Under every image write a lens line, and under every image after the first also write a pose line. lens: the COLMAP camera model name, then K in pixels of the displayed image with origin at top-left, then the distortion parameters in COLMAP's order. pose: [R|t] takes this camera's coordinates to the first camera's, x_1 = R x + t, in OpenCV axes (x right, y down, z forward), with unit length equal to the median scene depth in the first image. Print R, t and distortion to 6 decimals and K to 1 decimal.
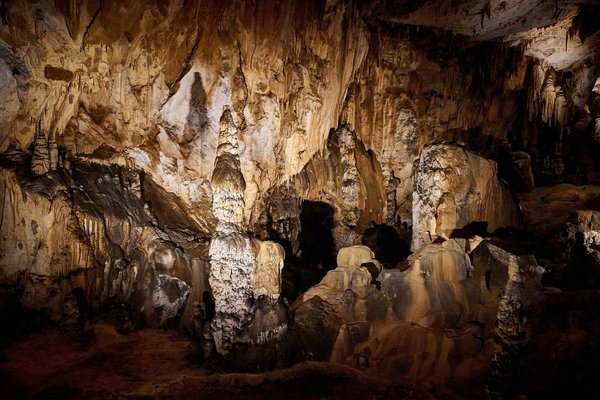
lens RADIAL K [[415.4, 0, 300.0], [0, 415.4, 200.0], [0, 0, 1]] dist [-0.007617, -0.000308]
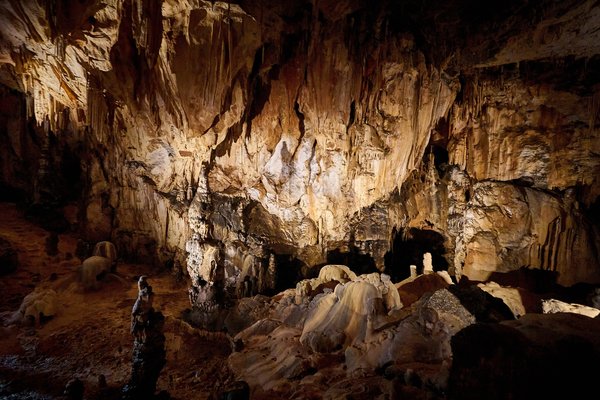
lens RADIAL K [[275.7, 0, 300.0], [0, 275.7, 200.0], [0, 0, 1]] dist [0.001776, -0.000414]
pose [[0.725147, 0.023185, -0.688204, 0.467245], [-0.073100, 0.996377, -0.043457, -0.030841], [0.684703, 0.081821, 0.724215, 0.236194]]
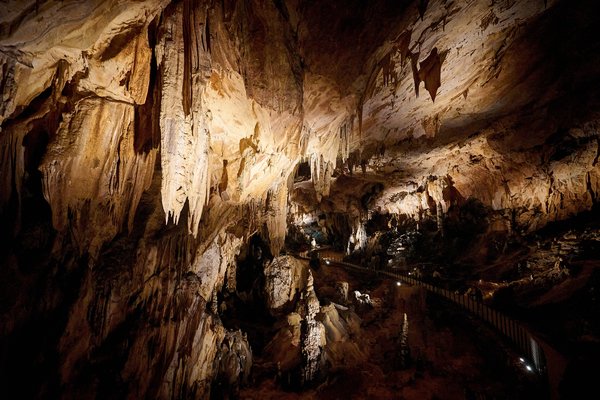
lens RADIAL K [[275.7, 0, 300.0], [0, 275.7, 200.0], [0, 0, 1]] dist [0.001776, -0.000414]
pose [[0.639438, 0.095463, 0.762893, -0.771682], [0.035779, 0.987492, -0.153556, -0.197517], [-0.768010, 0.125485, 0.628024, -0.021480]]
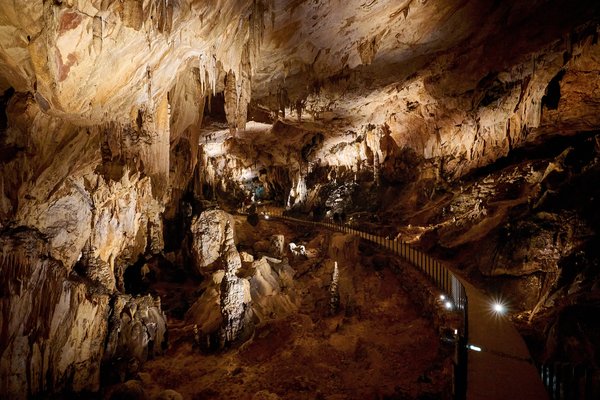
lens RADIAL K [[275.7, 0, 300.0], [0, 275.7, 200.0], [0, 0, 1]] dist [0.001776, -0.000414]
pose [[0.482443, -0.038424, 0.875084, -0.626810], [0.067721, 0.997683, 0.006472, -0.162087], [-0.873306, 0.056139, 0.483927, -0.001734]]
